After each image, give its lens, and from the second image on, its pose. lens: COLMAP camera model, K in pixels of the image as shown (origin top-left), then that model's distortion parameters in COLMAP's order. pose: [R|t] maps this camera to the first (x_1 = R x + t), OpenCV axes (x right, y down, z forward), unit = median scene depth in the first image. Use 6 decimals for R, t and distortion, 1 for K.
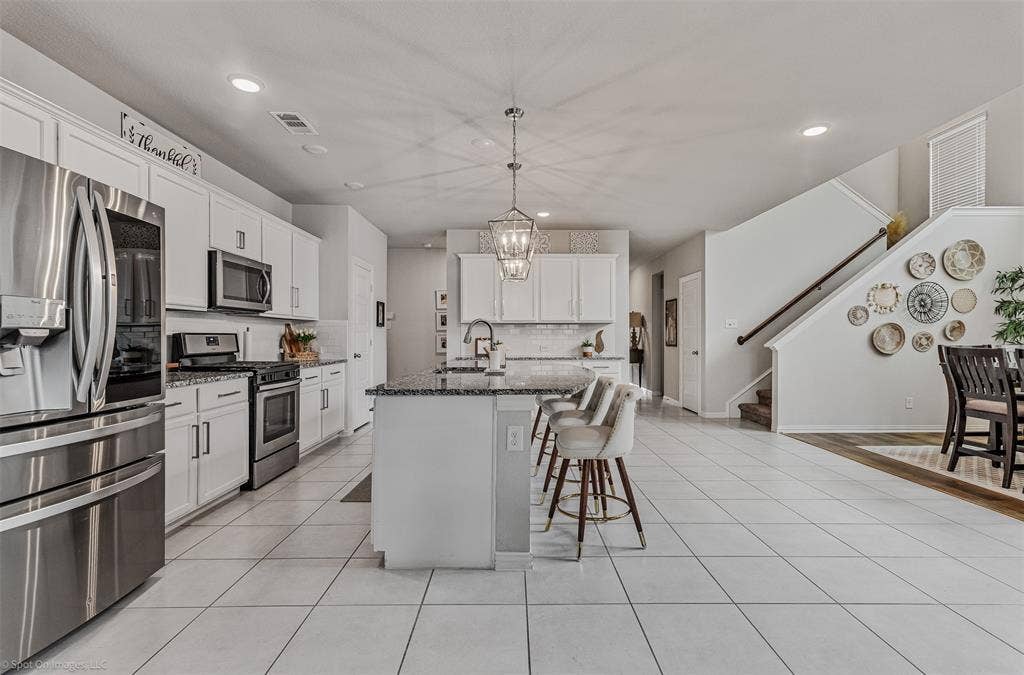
lens RADIAL K [[489.1, 0, 518.7], [0, 489.1, 332.8], [0, 0, 1]] dist [0.017693, -0.000068]
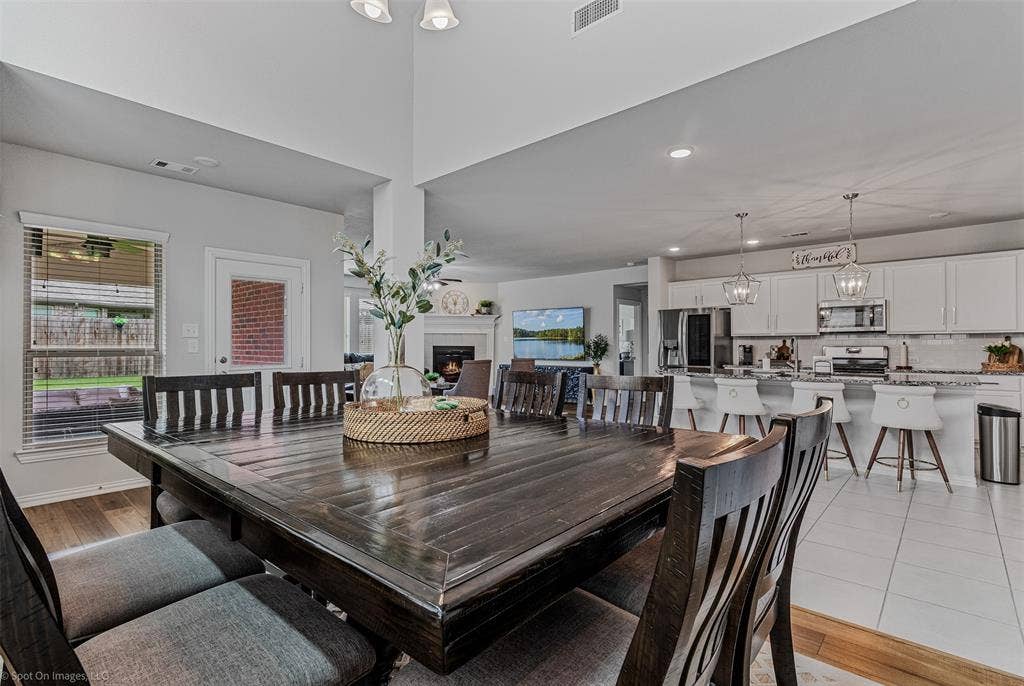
lens RADIAL K [[497.4, 0, 511.8], [0, 497.4, 342.6], [0, 0, 1]] dist [0.002733, 0.000547]
pose [[-0.681439, 0.002248, -0.731872, 1.234184], [0.012020, 0.999895, -0.008121, -0.008877], [0.731776, -0.014331, -0.681394, 1.111279]]
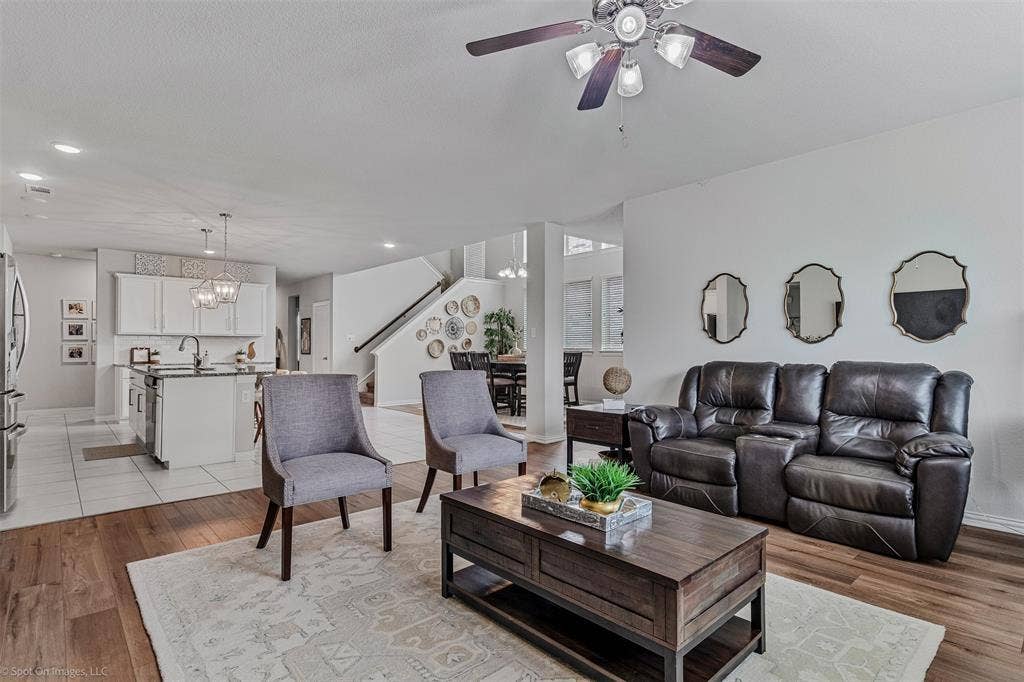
lens RADIAL K [[497.4, 0, 512.6], [0, 497.4, 341.9], [0, 0, 1]] dist [0.002733, 0.000547]
pose [[0.750126, 0.009692, 0.661224, -0.207964], [-0.008251, 0.999952, -0.005296, -0.003919], [-0.661244, -0.001484, 0.750170, -0.486021]]
